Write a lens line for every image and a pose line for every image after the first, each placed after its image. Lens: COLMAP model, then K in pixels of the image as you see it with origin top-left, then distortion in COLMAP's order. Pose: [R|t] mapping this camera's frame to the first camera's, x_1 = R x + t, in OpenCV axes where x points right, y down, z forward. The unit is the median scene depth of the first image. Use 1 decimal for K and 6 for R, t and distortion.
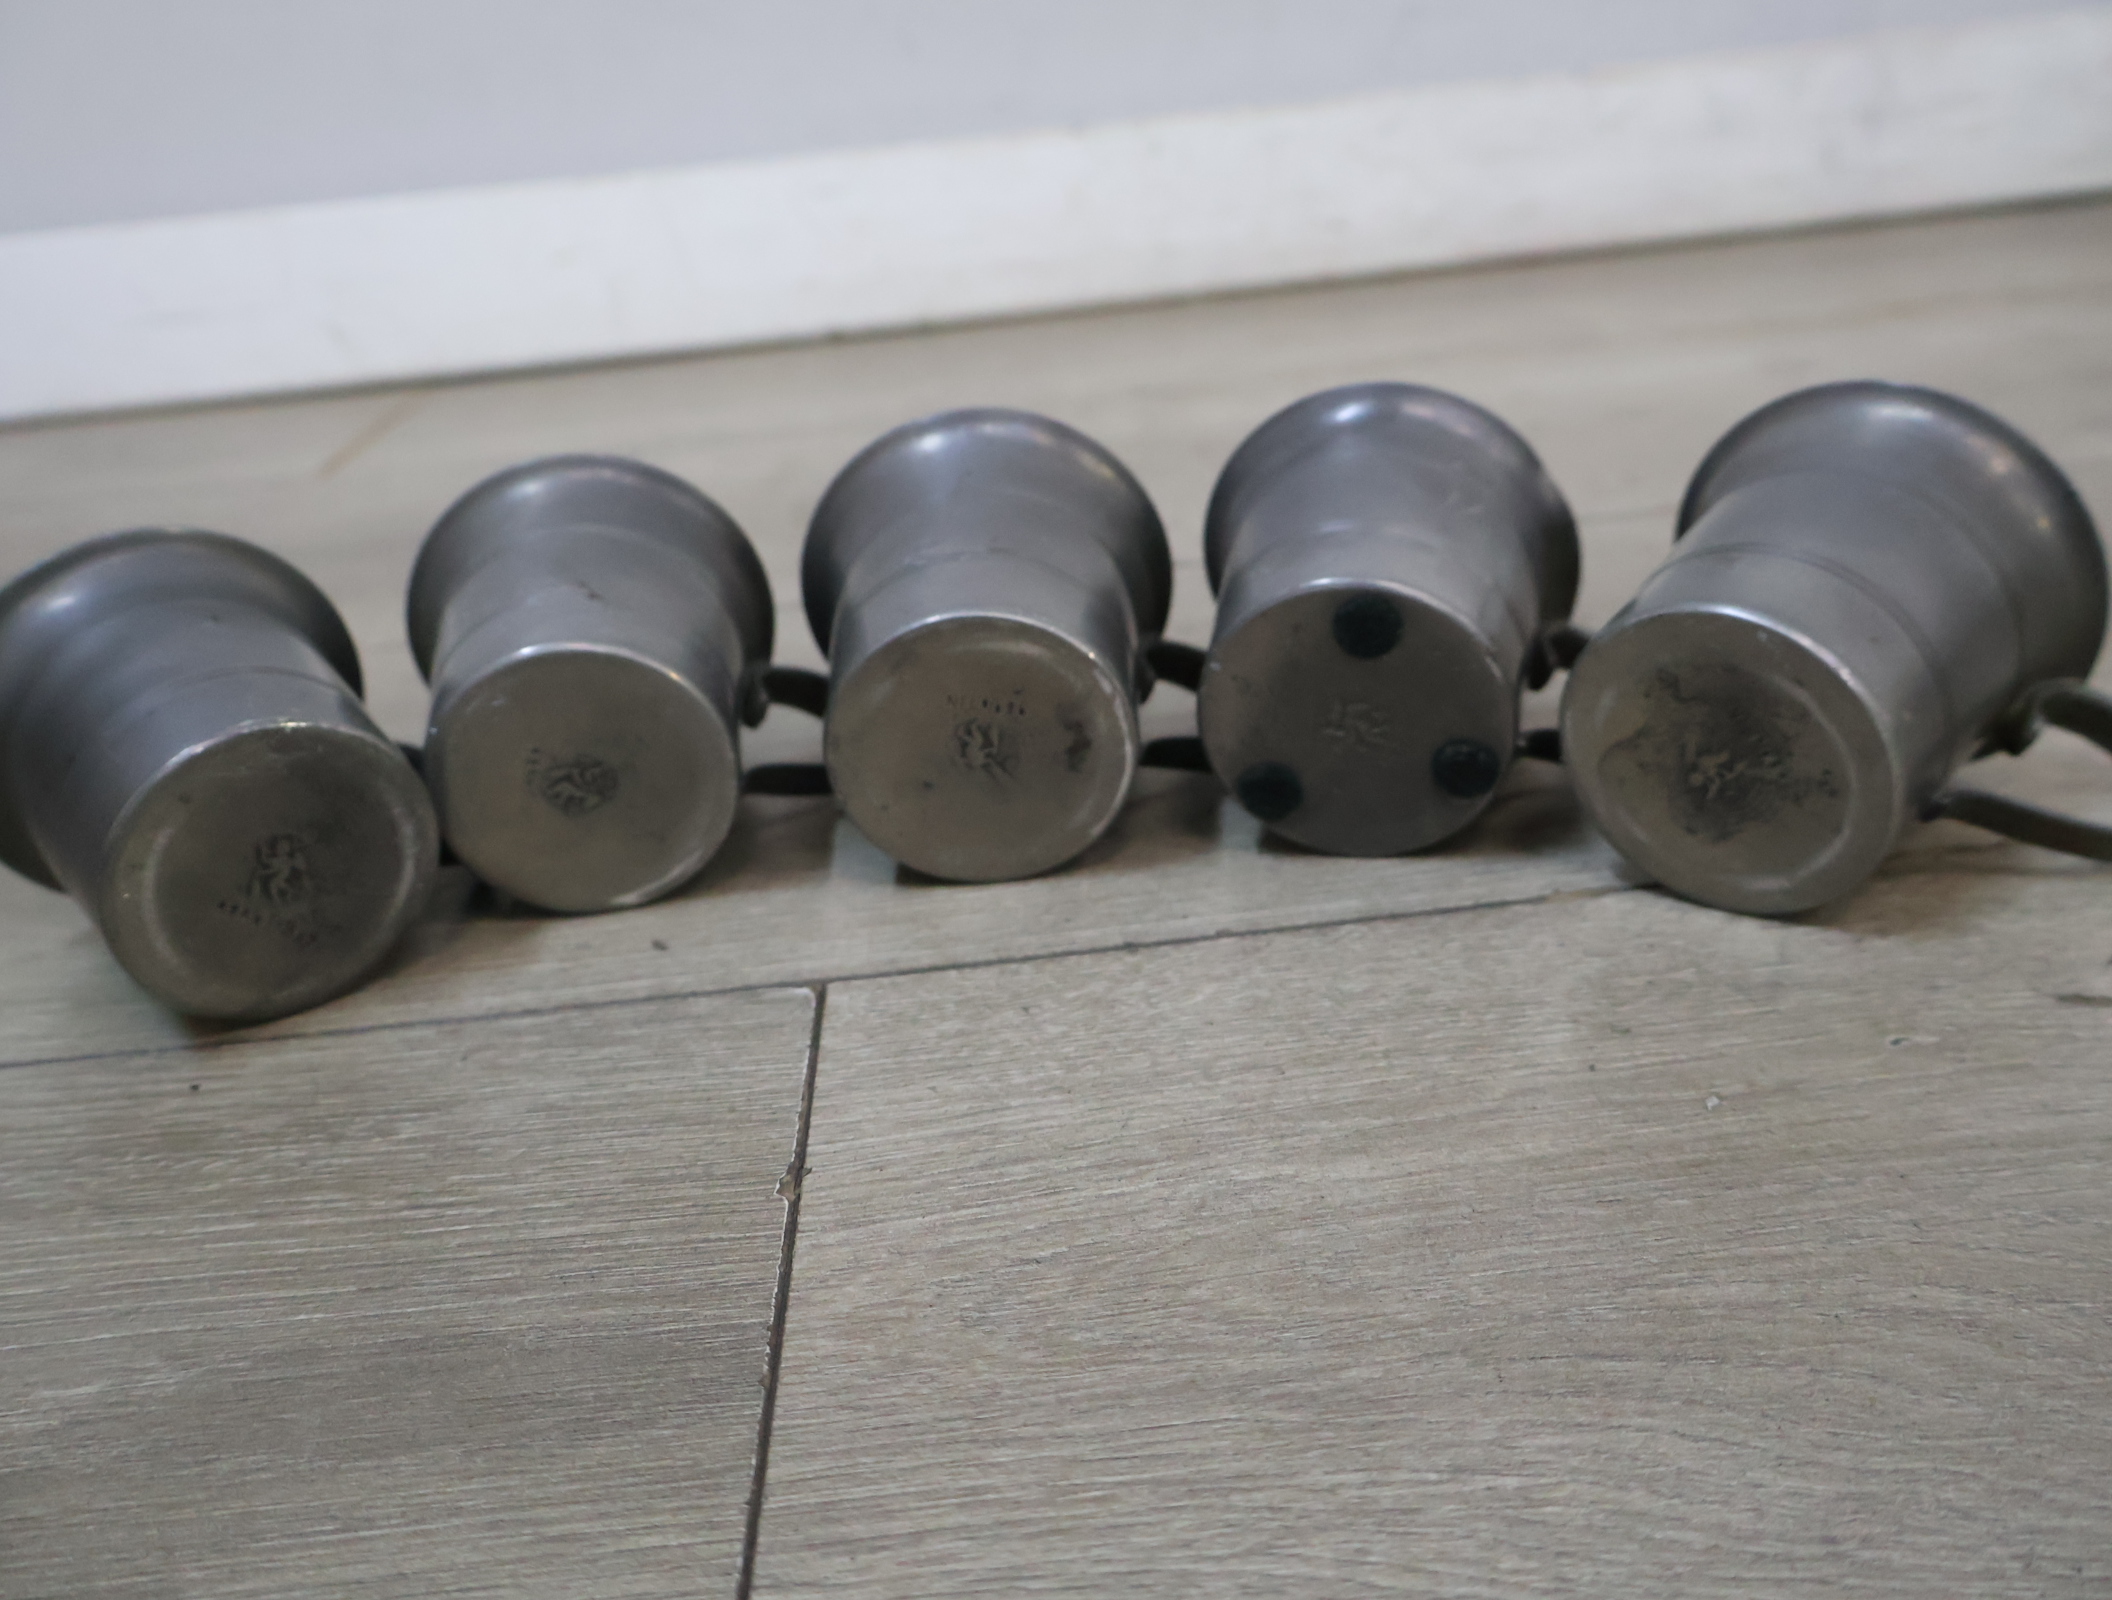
lens RADIAL K [[2042.0, 0, 1043.8], [0, 2042.0, 788.0], [0, 0, 1]] dist [0.007872, 0.000000]
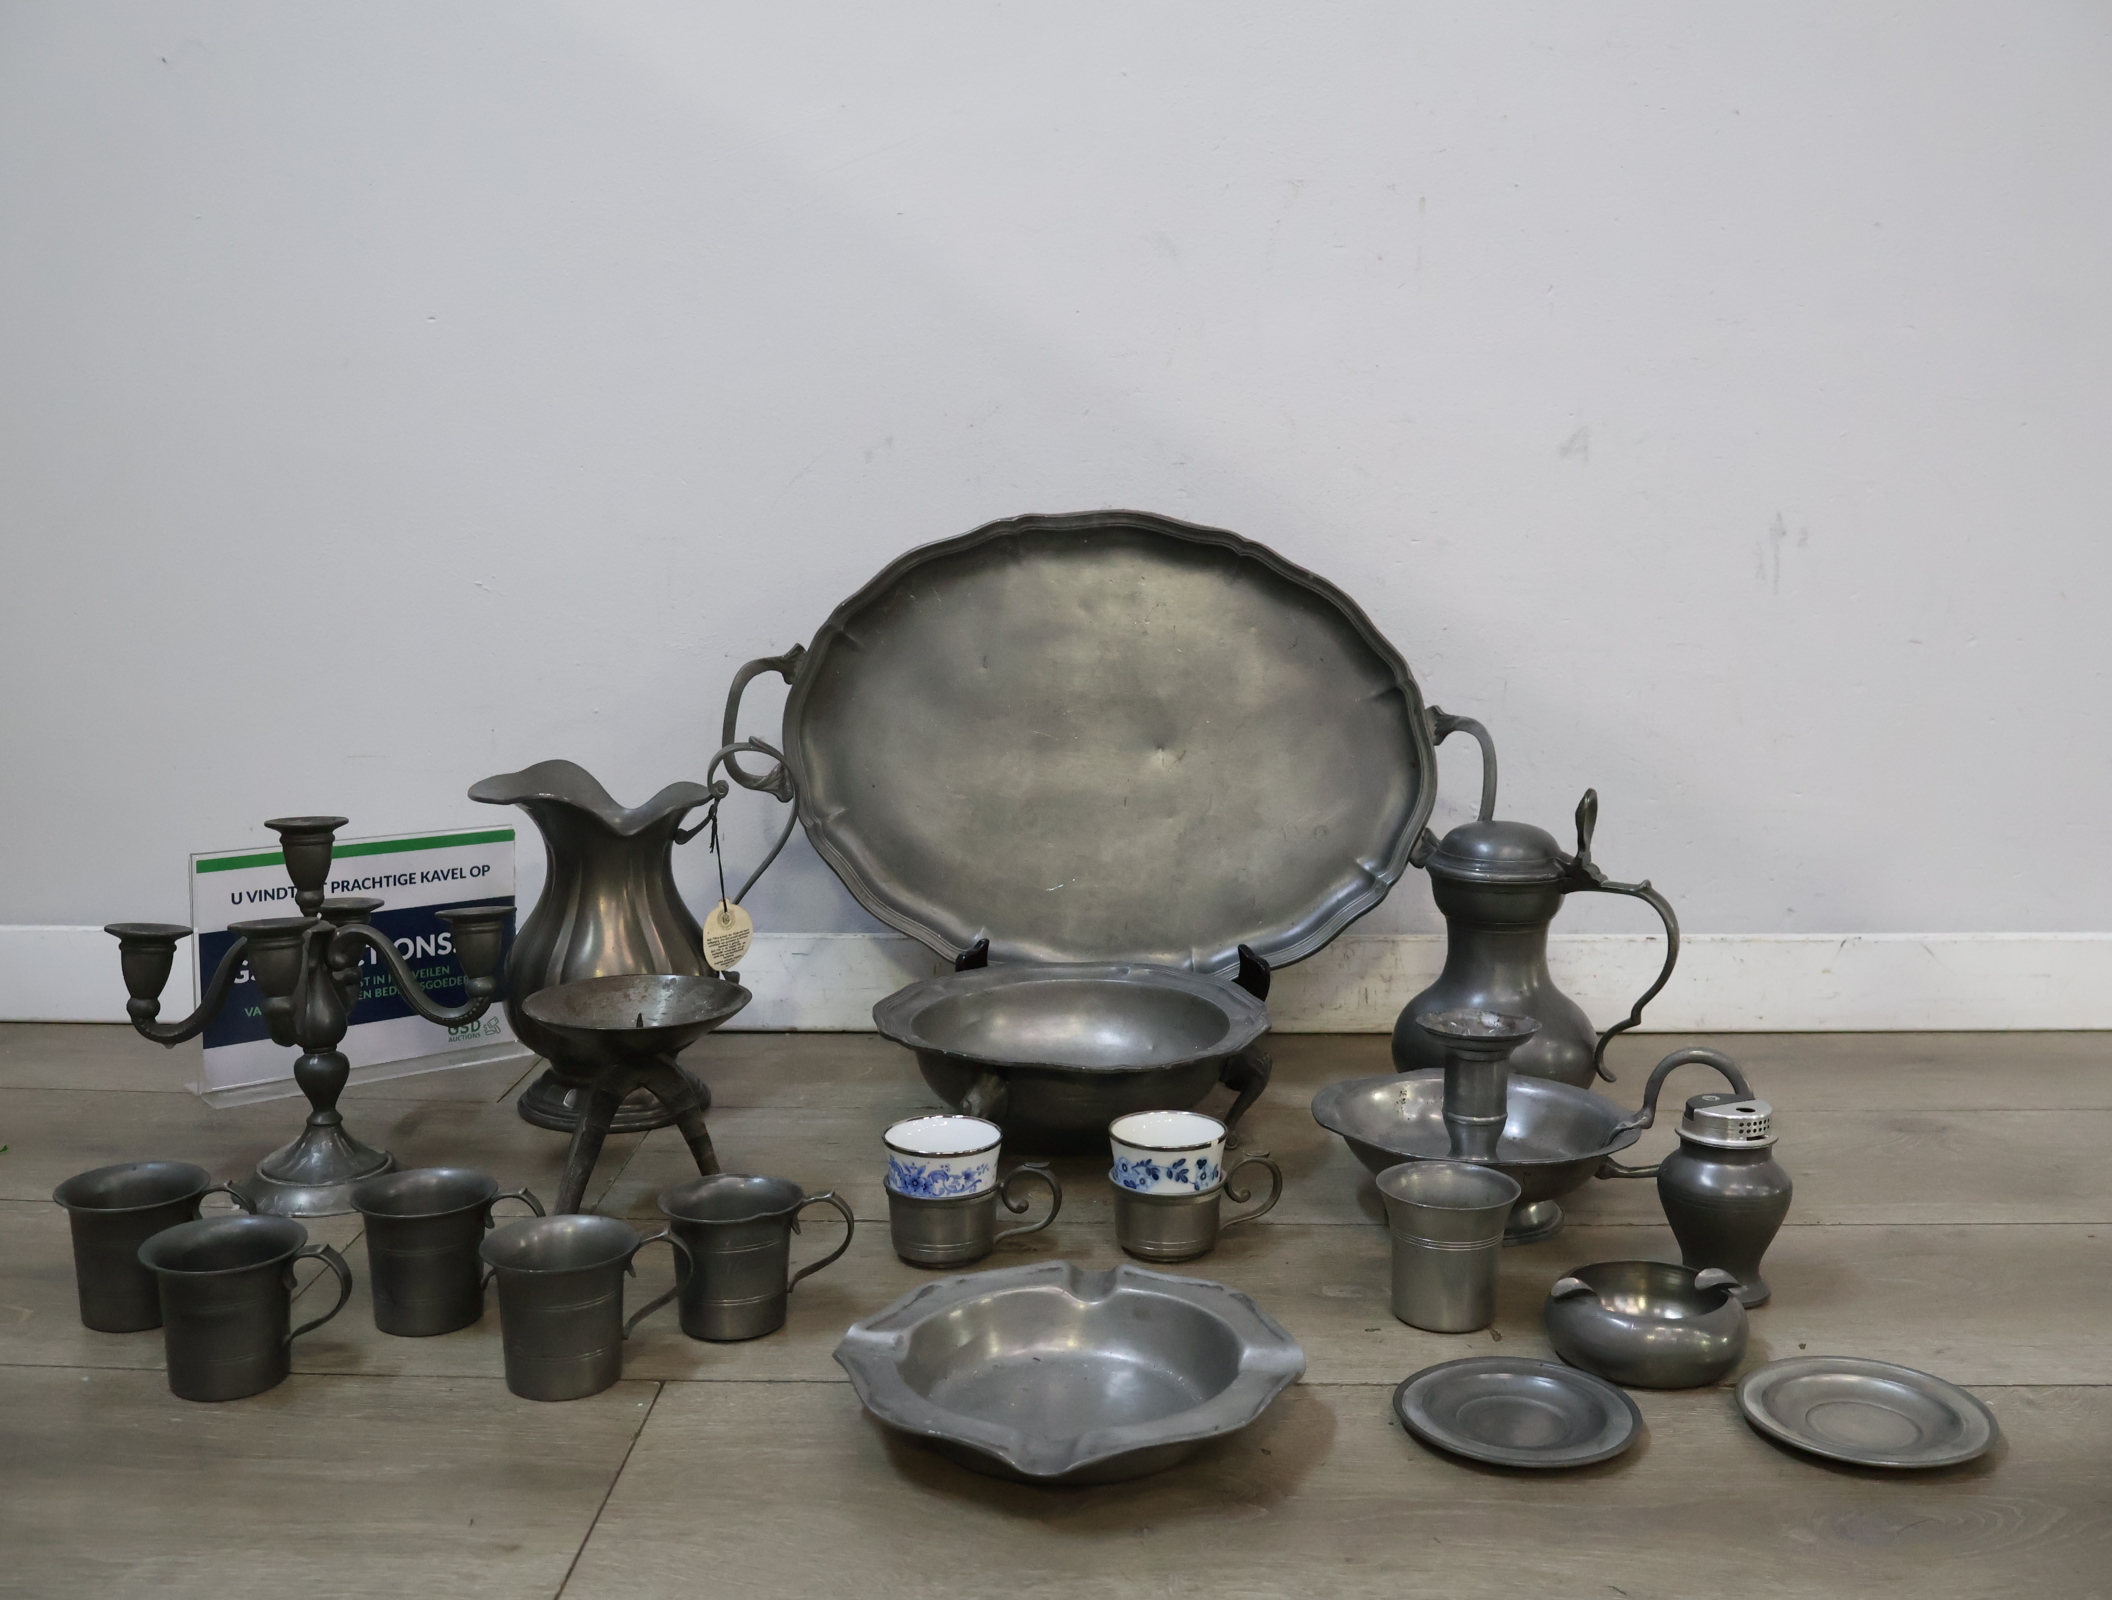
lens RADIAL K [[2042.0, 0, 1057.9], [0, 2042.0, 789.6], [0, 0, 1]] dist [0.007872, 0.000000]
pose [[0.992688, 0.110819, -0.047846, 0.571955], [-0.119019, 0.964691, -0.234960, -0.115640], [0.020118, 0.238936, 0.970827, -2.336811]]
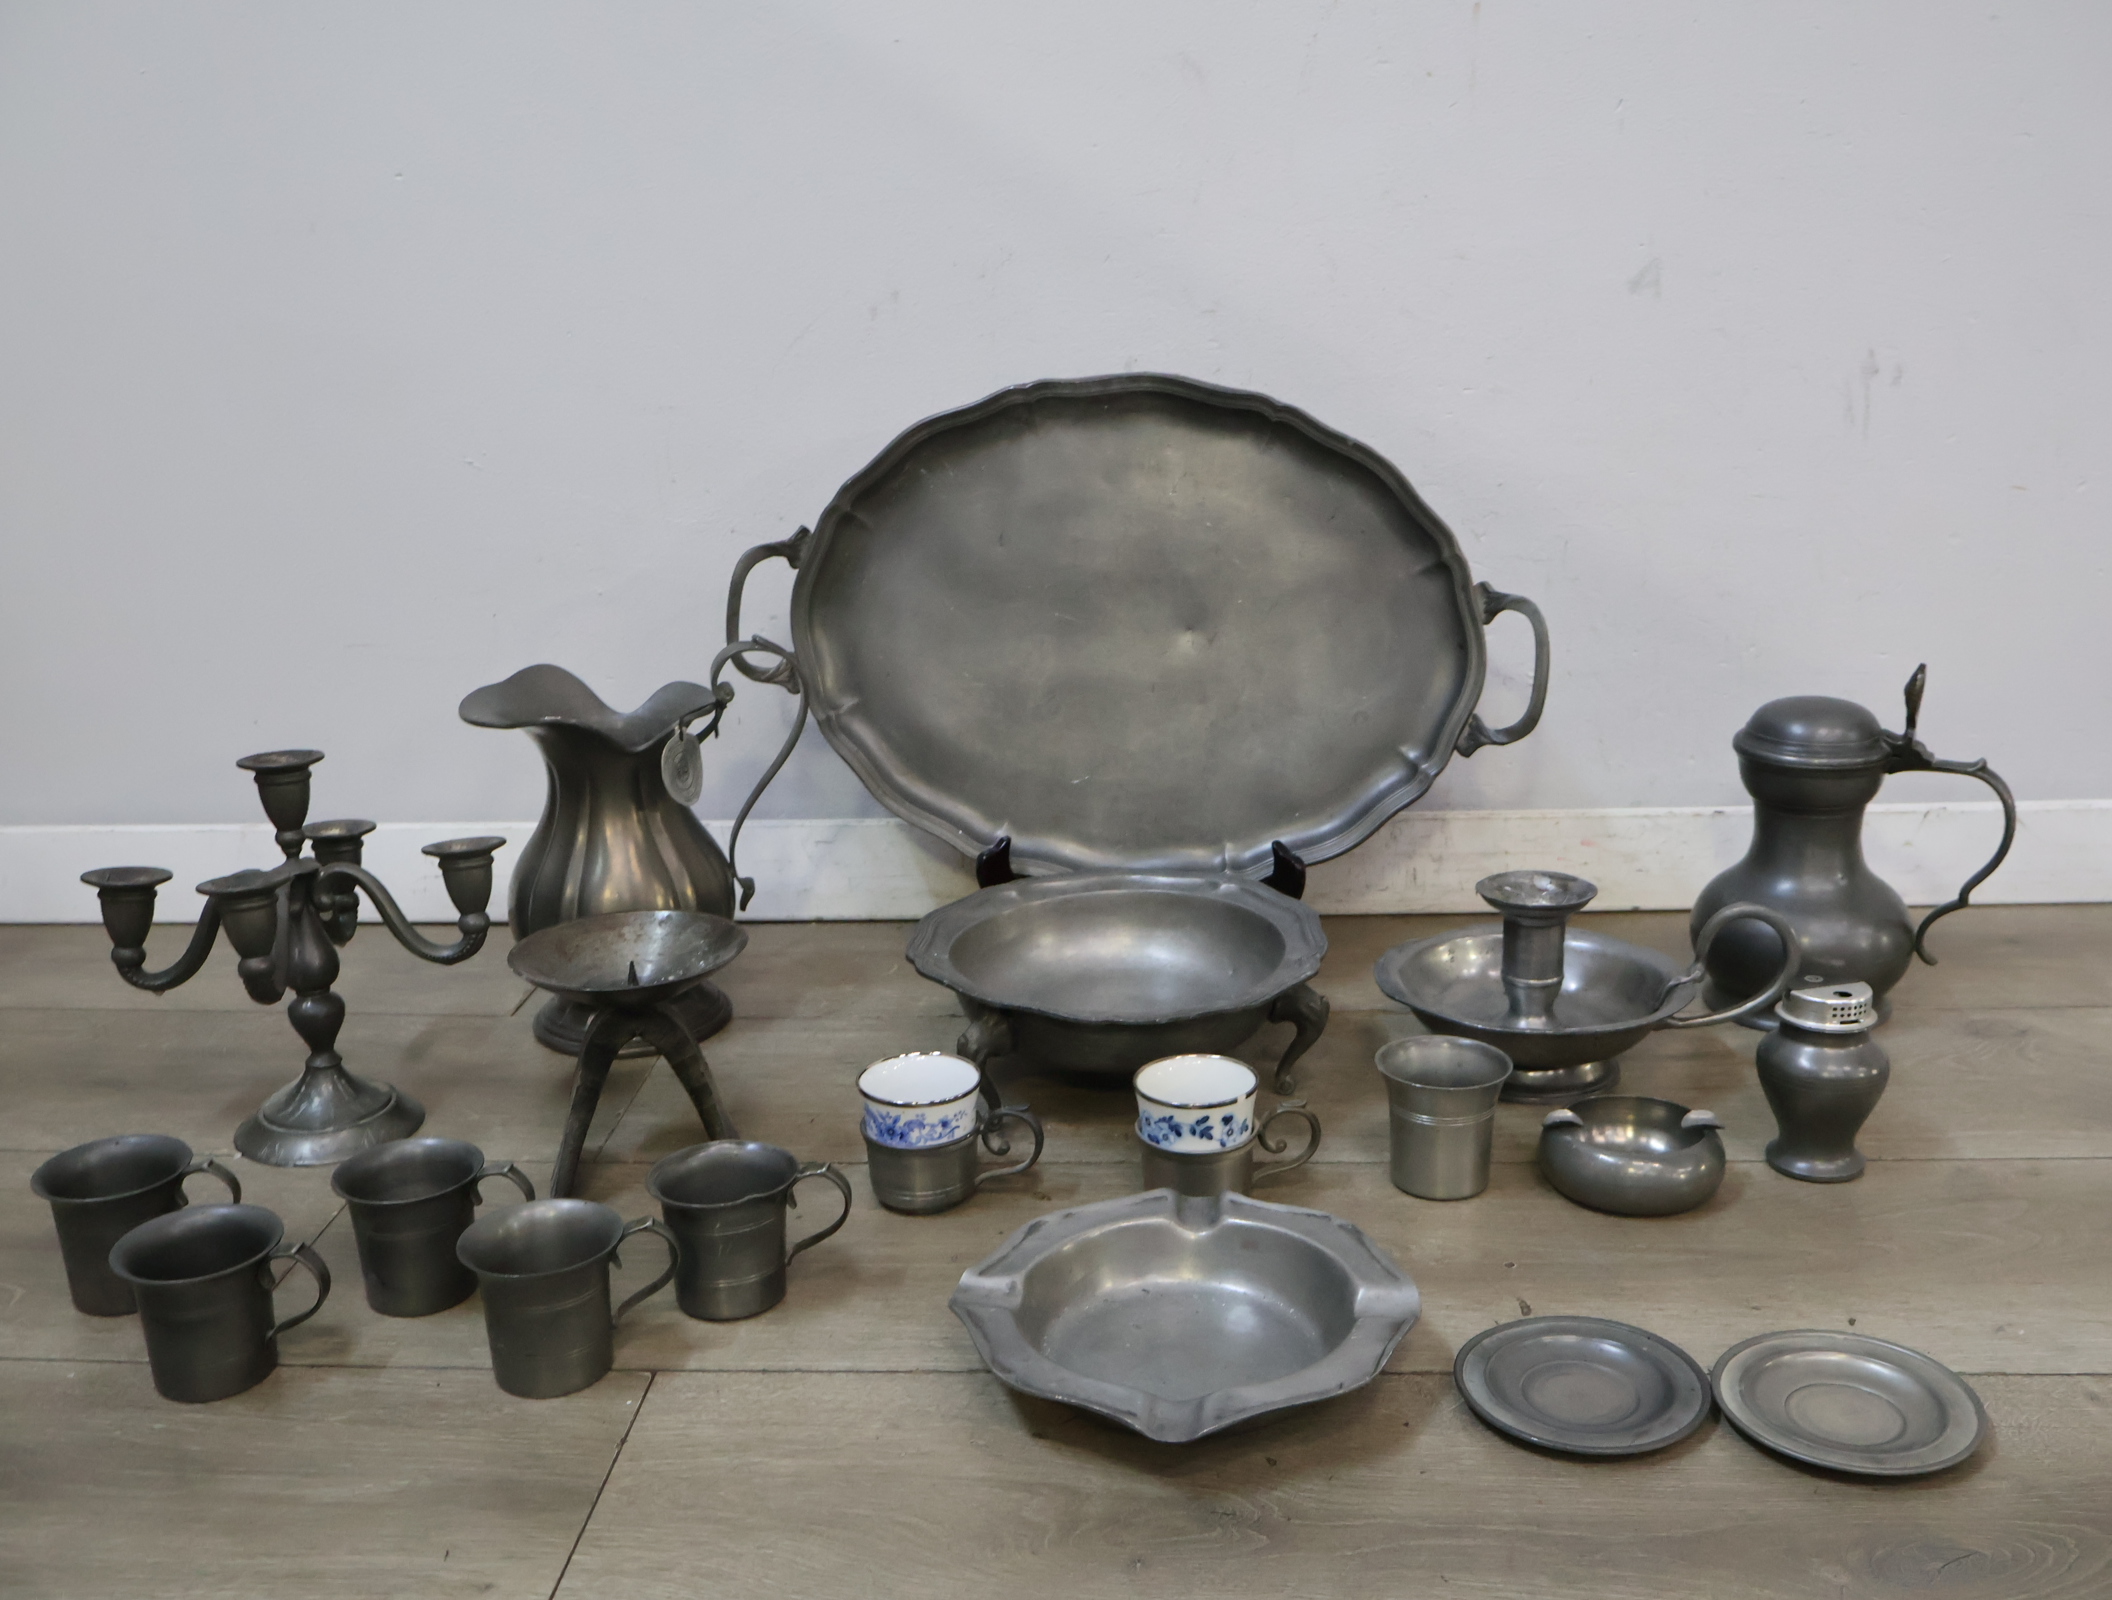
lens RADIAL K [[2042.0, 0, 1056.3], [0, 2042.0, 816.7], [0, 0, 1]] dist [0.007872, 0.000000]
pose [[0.991884, 0.099780, -0.078803, 0.679183], [-0.106836, 0.990097, -0.091073, -0.538379], [0.068936, 0.098753, 0.992721, -2.135084]]
